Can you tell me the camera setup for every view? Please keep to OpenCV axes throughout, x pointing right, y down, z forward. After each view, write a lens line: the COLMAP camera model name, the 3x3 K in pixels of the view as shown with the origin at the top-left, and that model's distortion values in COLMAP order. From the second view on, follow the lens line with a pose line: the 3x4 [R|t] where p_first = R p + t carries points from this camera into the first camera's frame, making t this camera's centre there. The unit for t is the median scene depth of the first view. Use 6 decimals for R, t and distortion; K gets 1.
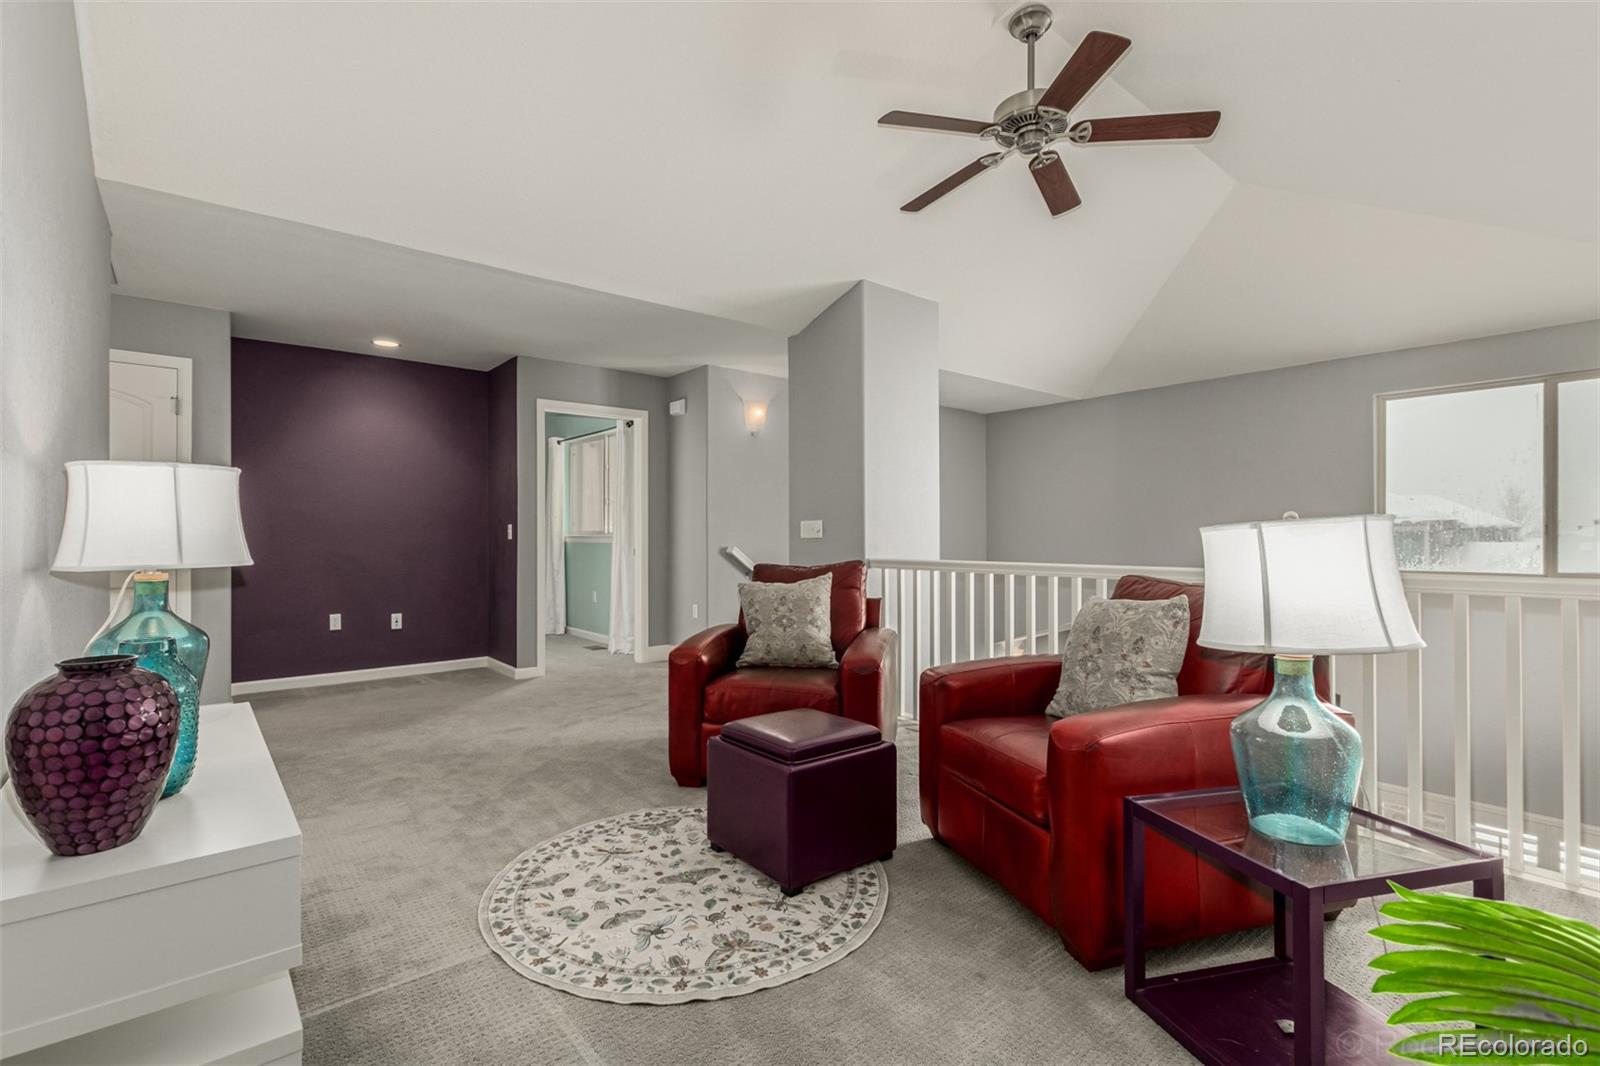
lens RADIAL K [[741.6, 0, 796.8], [0, 741.6, 536.9], [0, 0, 1]] dist [0.001795, -0.001375]
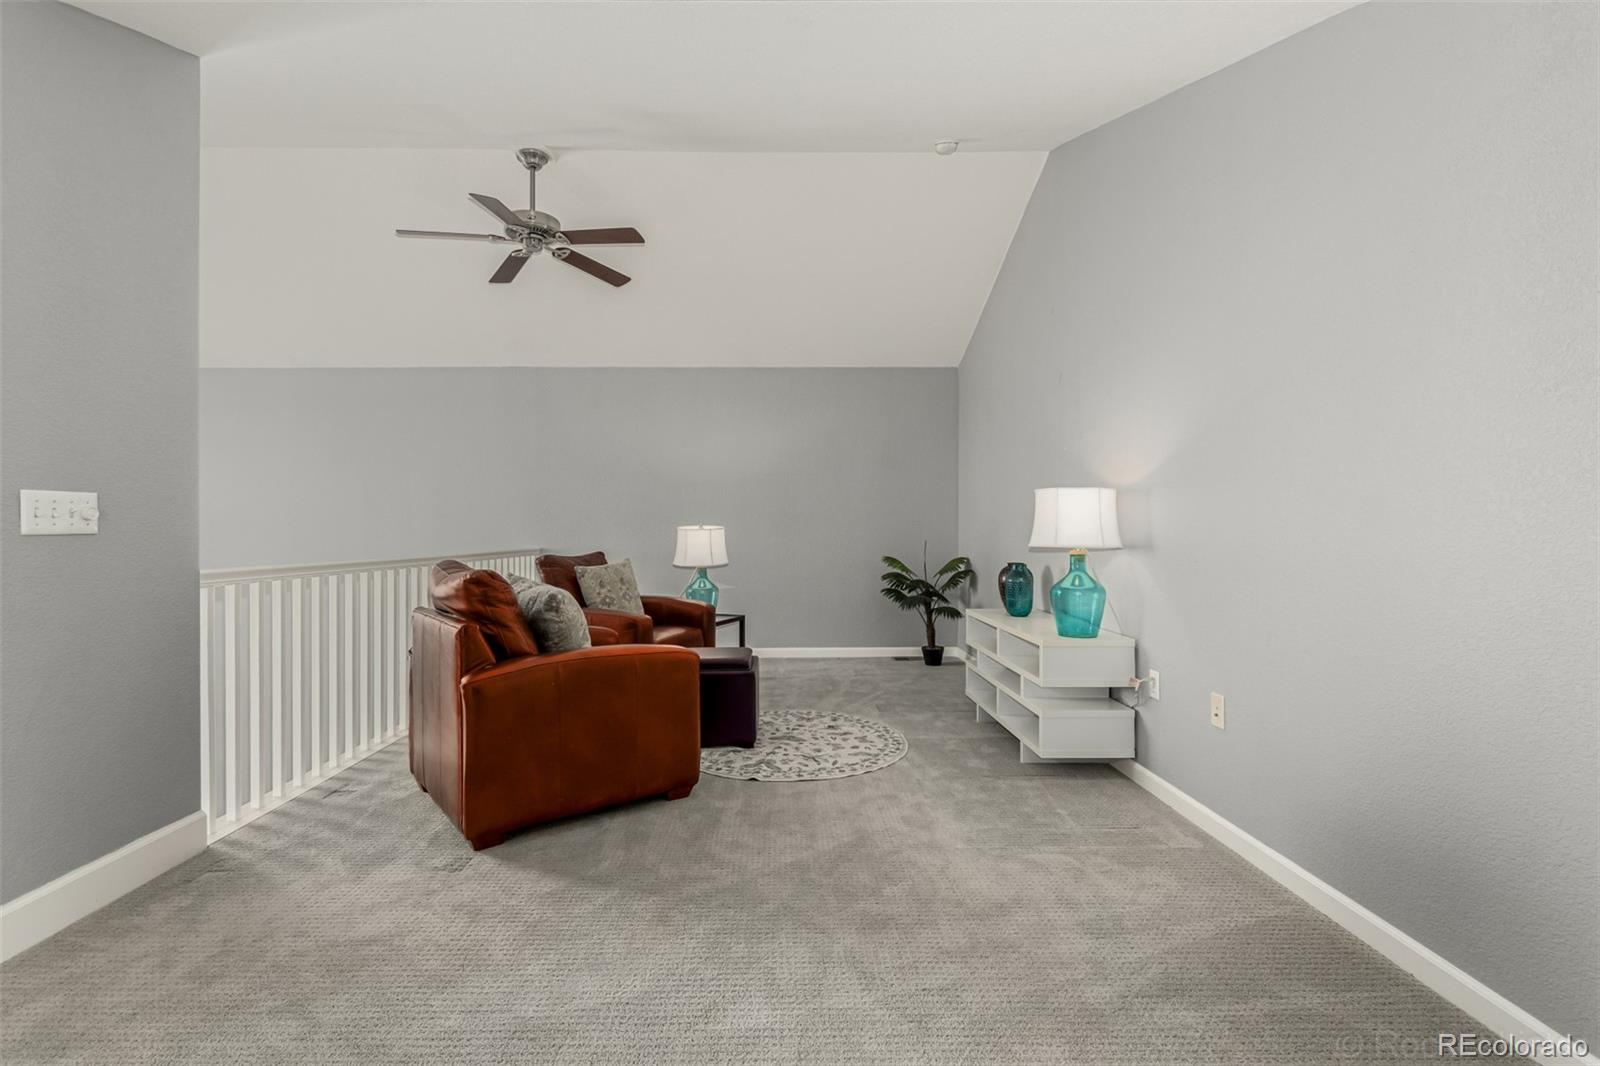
lens RADIAL K [[741.6, 0, 799.1], [0, 741.6, 530.2], [0, 0, 1]] dist [0.001795, -0.001375]
pose [[-0.791201, 0.001997, 0.611553, -1.088616], [0.001448, 0.999998, -0.001392, 0.000302], [-0.611555, -0.000216, -0.791202, 2.131362]]
